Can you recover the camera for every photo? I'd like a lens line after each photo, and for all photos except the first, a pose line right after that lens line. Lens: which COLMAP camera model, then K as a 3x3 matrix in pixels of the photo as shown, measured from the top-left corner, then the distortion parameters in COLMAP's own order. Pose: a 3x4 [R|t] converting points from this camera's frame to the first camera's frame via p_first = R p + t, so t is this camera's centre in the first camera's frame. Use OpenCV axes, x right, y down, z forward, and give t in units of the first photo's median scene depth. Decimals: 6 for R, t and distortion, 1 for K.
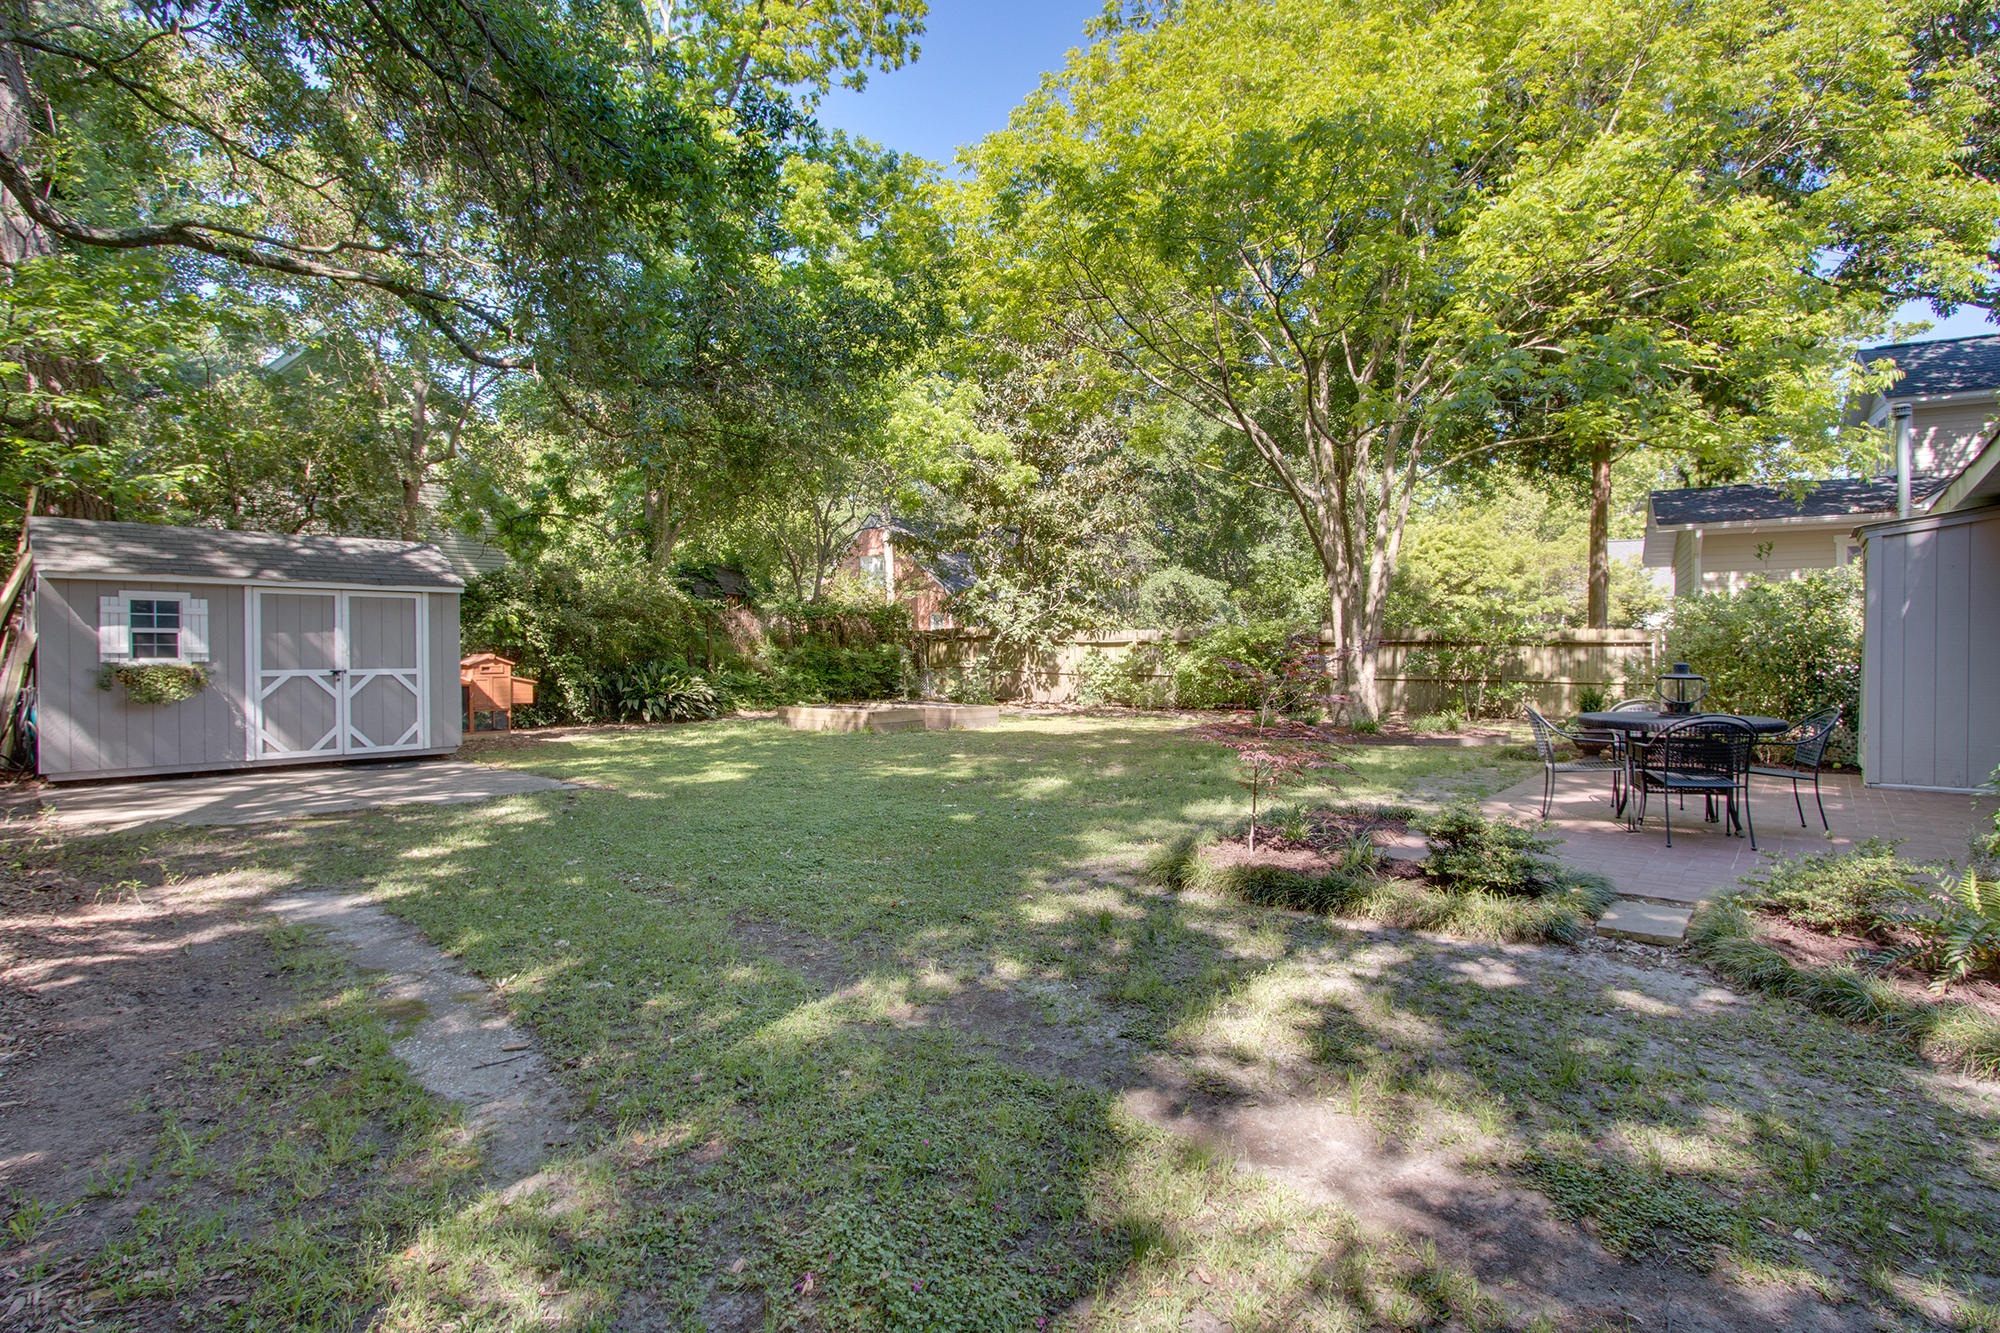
lens RADIAL K [[936.8, 0, 1000.0], [0, 936.8, 666.5], [0, 0, 1]] dist [-0.002738, -0.000603]
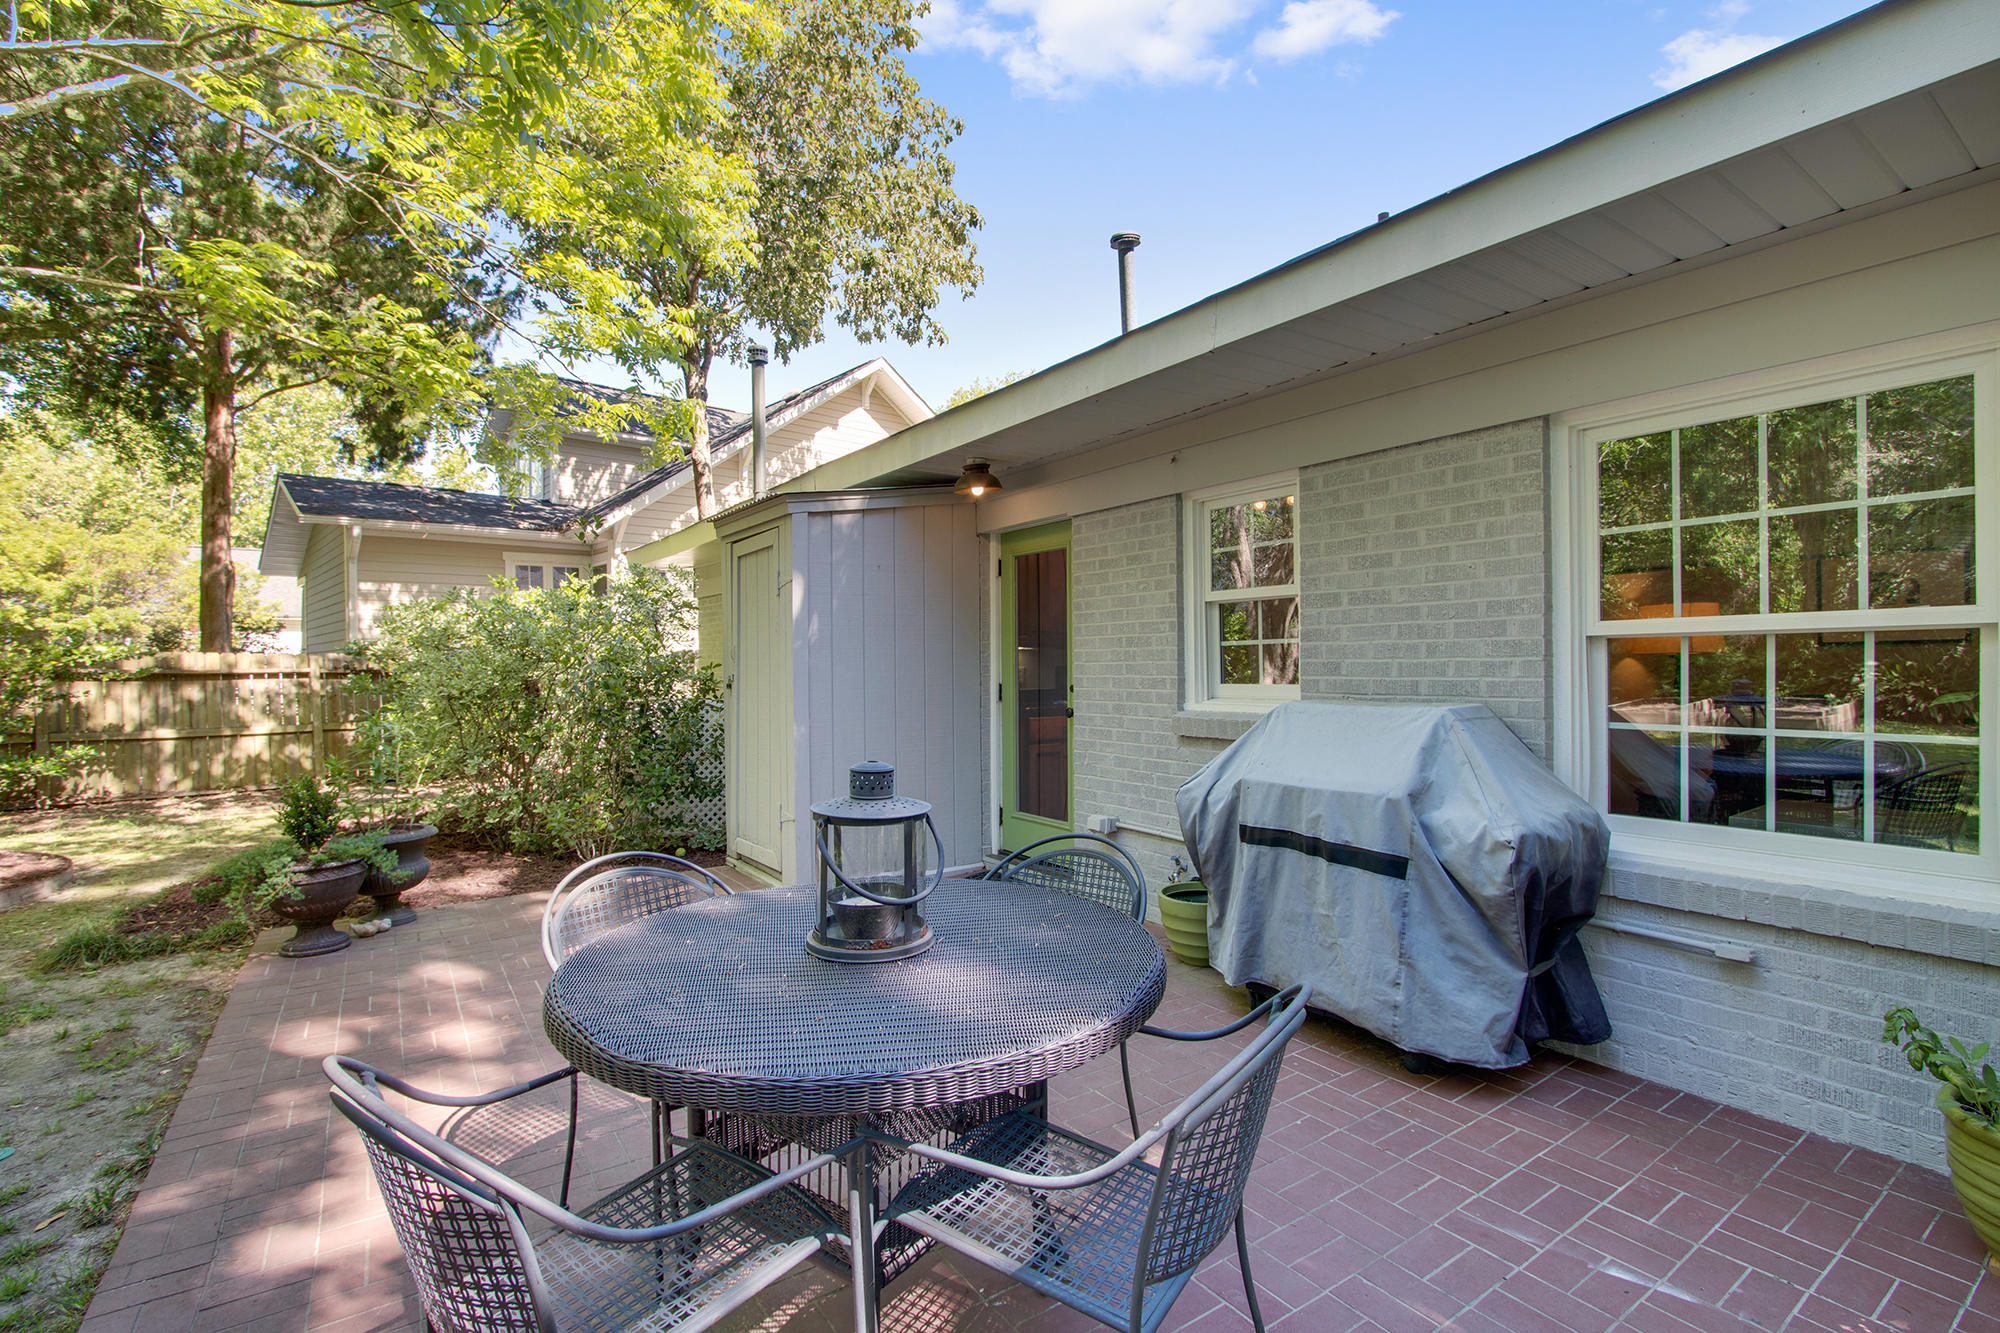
lens RADIAL K [[920.8, 0, 1027.0], [0, 920.8, 654.5], [0, 0, 1]] dist [-0.001565, -0.000531]
pose [[0.245505, 0.002568, 0.969392, 0.142828], [0.034817, 0.999328, -0.011465, -0.010926], [-0.968770, 0.036566, 0.245251, 0.278025]]
